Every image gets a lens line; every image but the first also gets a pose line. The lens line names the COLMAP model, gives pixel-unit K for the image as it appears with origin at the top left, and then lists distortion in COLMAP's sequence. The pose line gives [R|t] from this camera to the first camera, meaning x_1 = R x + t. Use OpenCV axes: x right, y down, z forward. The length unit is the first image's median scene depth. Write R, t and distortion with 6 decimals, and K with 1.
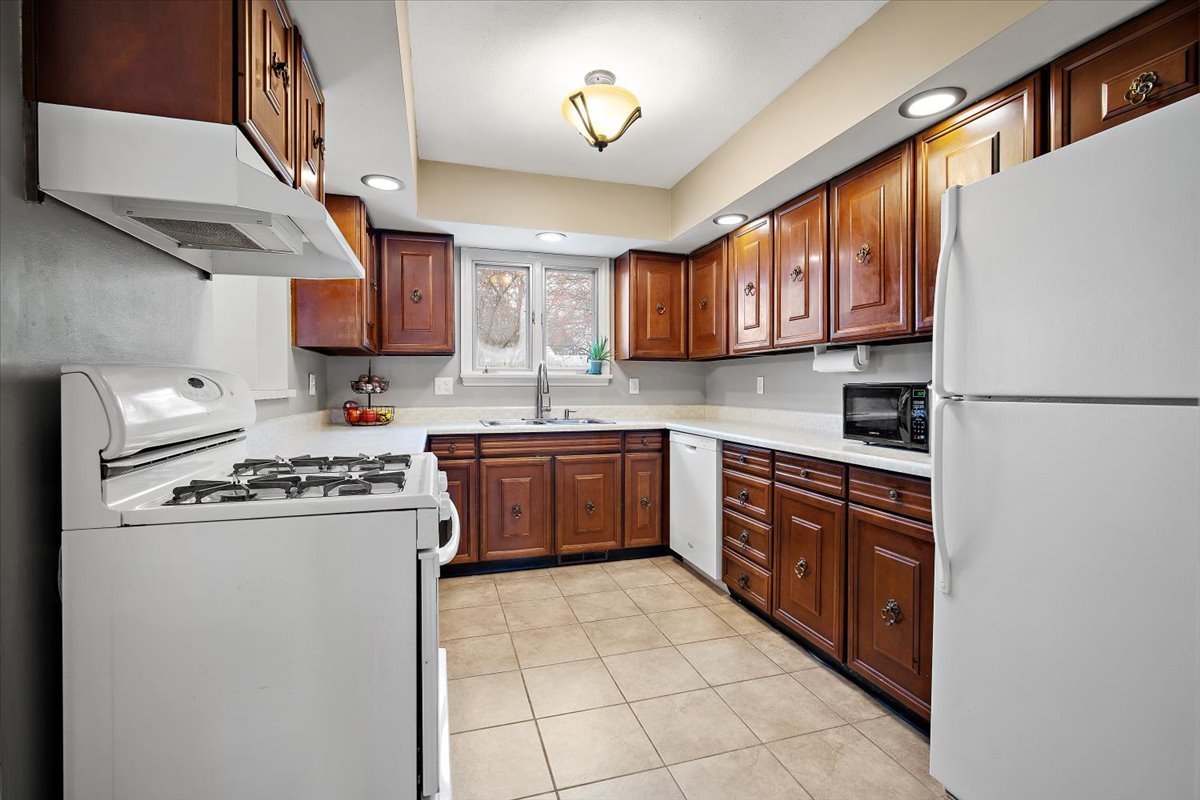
lens RADIAL K [[527.9, 0, 598.1], [0, 527.9, 393.0], [0, 0, 1]] dist [-0.012737, 0.004145]
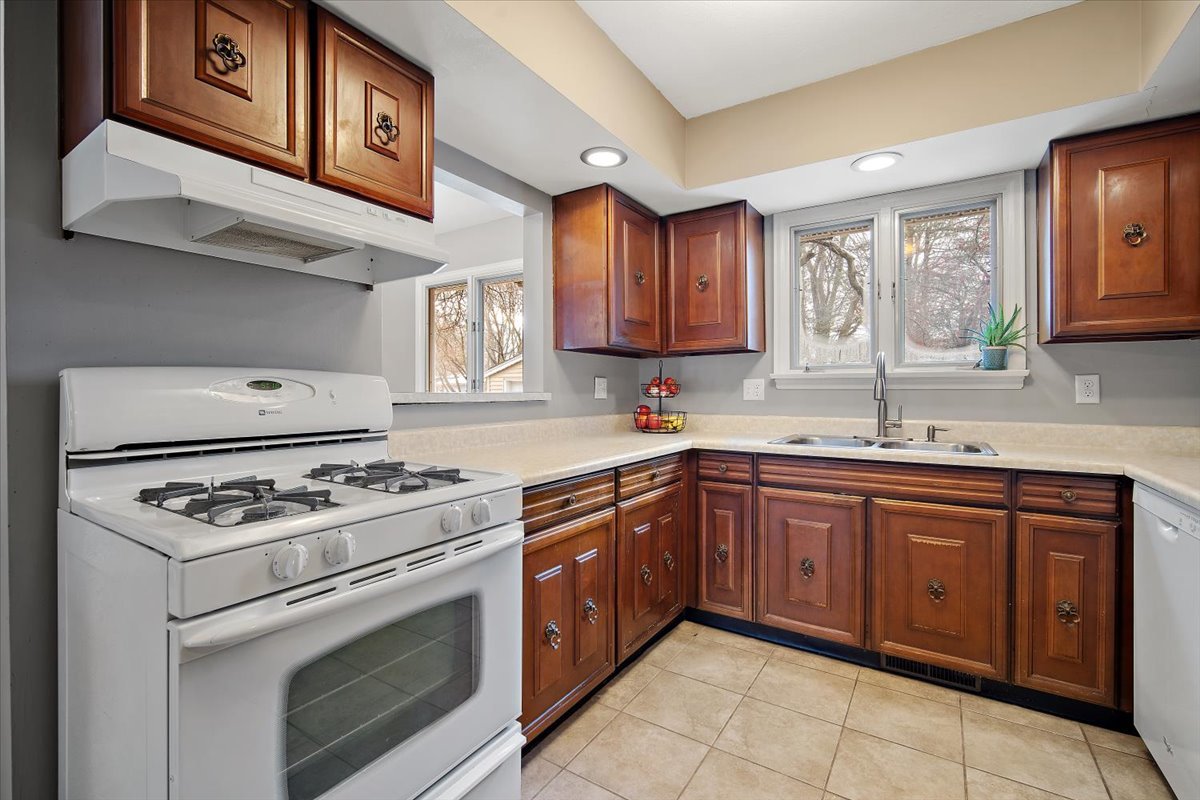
lens RADIAL K [[523.6, 0, 598.4], [0, 523.6, 391.3], [0, 0, 1]] dist [-0.016143, 0.004599]
pose [[0.641681, 0.000238, -0.766971, 0.213171], [-0.010544, 0.999908, -0.008511, -0.001541], [0.766899, 0.013548, 0.641625, 0.368222]]
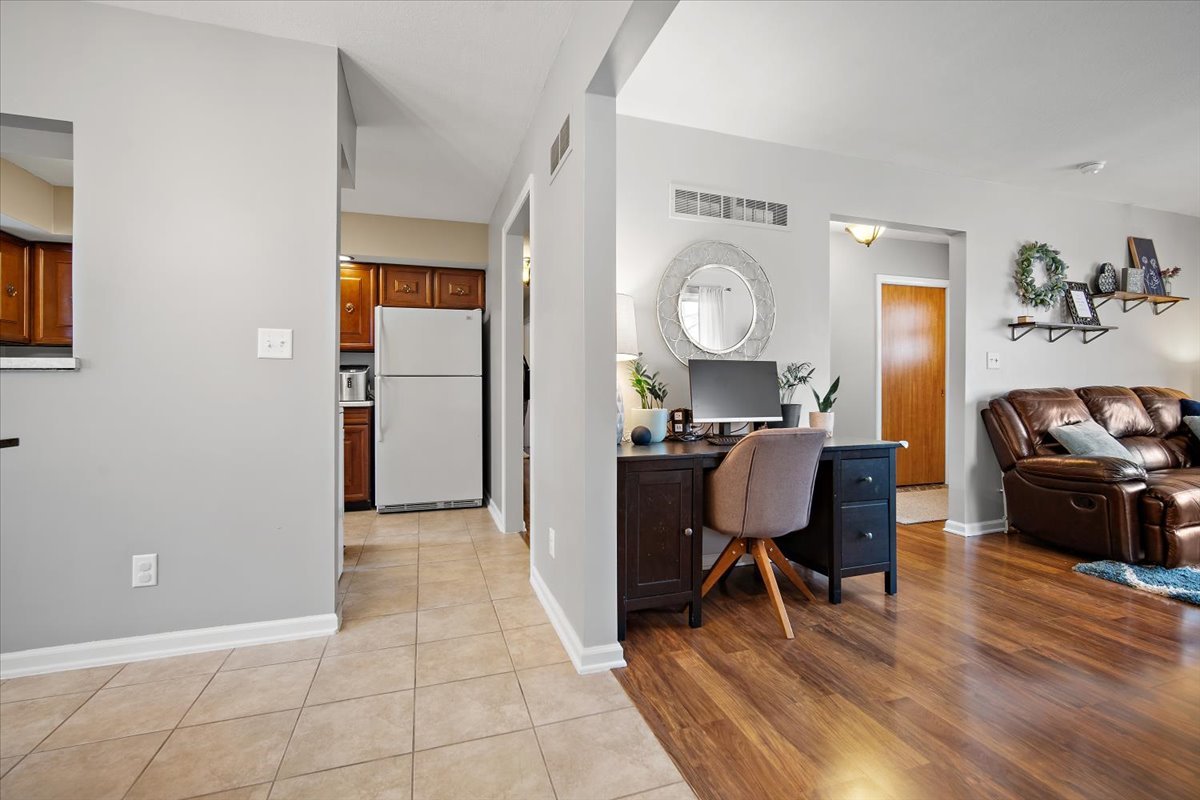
lens RADIAL K [[527.9, 0, 598.1], [0, 527.9, 393.0], [0, 0, 1]] dist [-0.012737, 0.004145]
pose [[-0.022303, -0.015425, 0.999632, -1.114996], [0.011437, 0.999812, 0.015683, 0.034718], [-0.999686, 0.011783, -0.022122, -0.086422]]
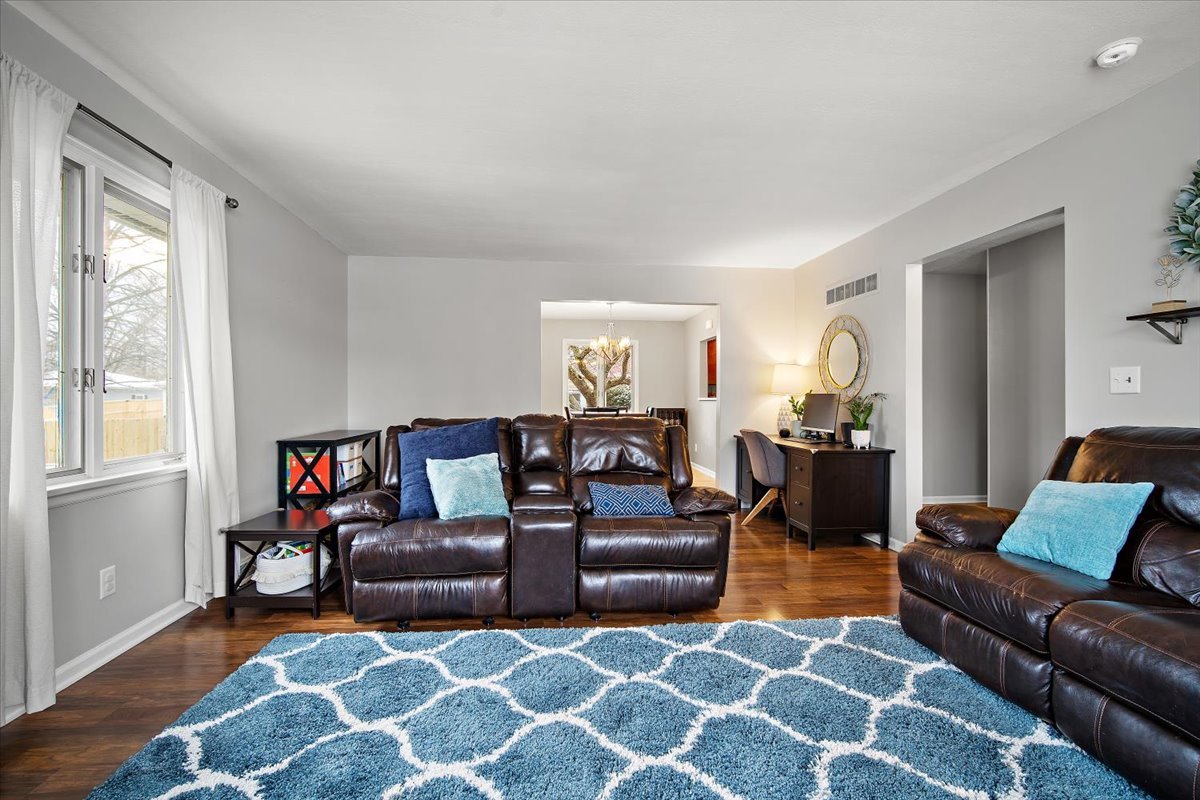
lens RADIAL K [[527.9, 0, 598.1], [0, 527.9, 393.0], [0, 0, 1]] dist [-0.012737, 0.004145]
pose [[0.981445, -0.002674, -0.191725, -0.549786], [-0.001497, 0.999766, -0.021603, 0.028004], [0.191738, 0.021489, 0.981211, -1.915756]]
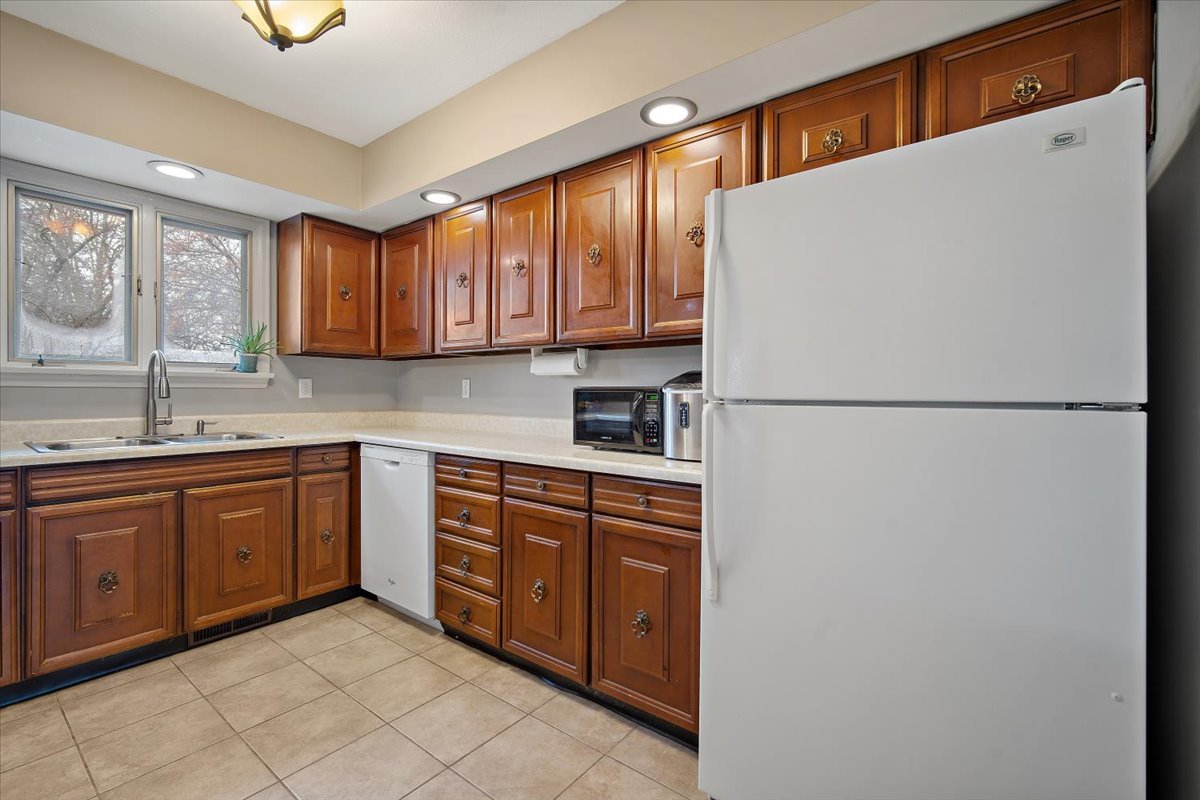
lens RADIAL K [[527.9, 0, 598.1], [0, 527.9, 393.0], [0, 0, 1]] dist [-0.012737, 0.004145]
pose [[0.816338, 0.001649, 0.577572, -0.039276], [0.002395, 0.999978, -0.006240, -0.000781], [-0.577569, 0.006477, 0.816316, 0.146189]]
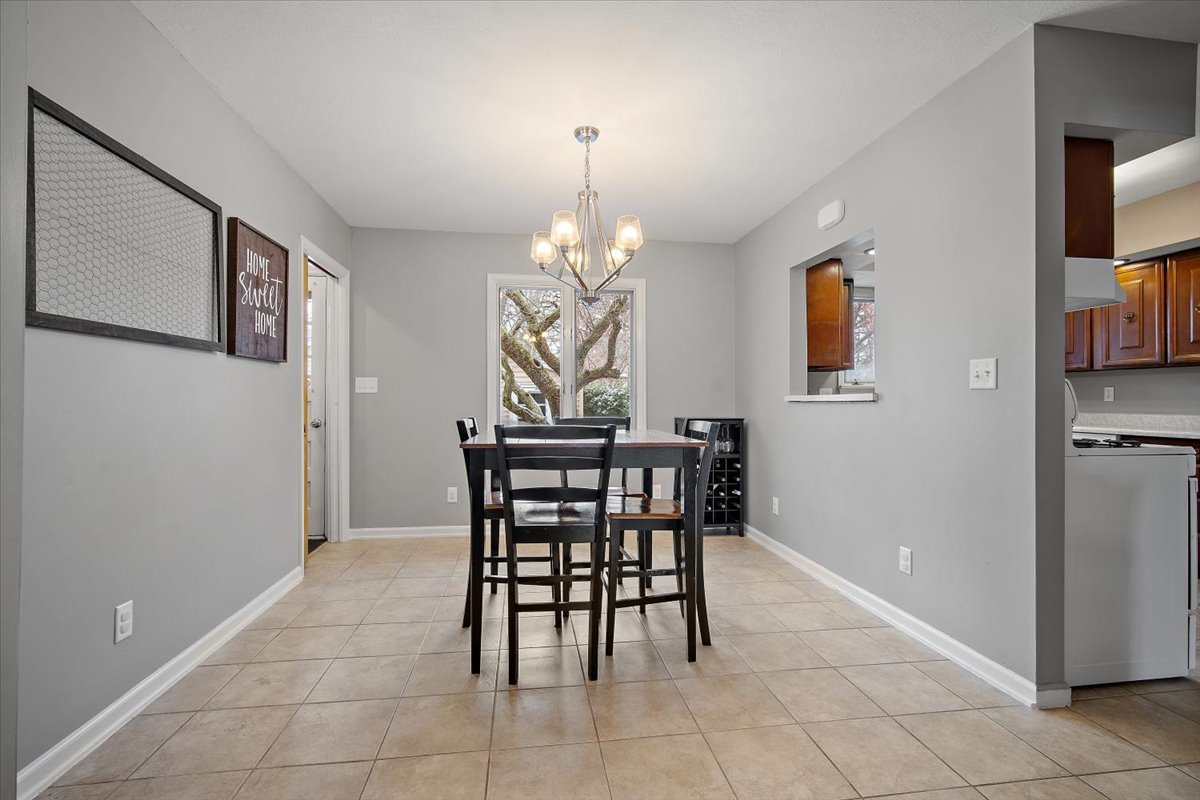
lens RADIAL K [[523.7, 0, 600.0], [0, 523.7, 400.0], [0, 0, 1]] dist [-0.015129, 0.003621]
pose [[0.988964, -0.000997, -0.148156, -0.802217], [-0.000921, 0.999917, -0.012876, 0.018976], [0.148156, 0.012871, 0.988880, -0.419621]]
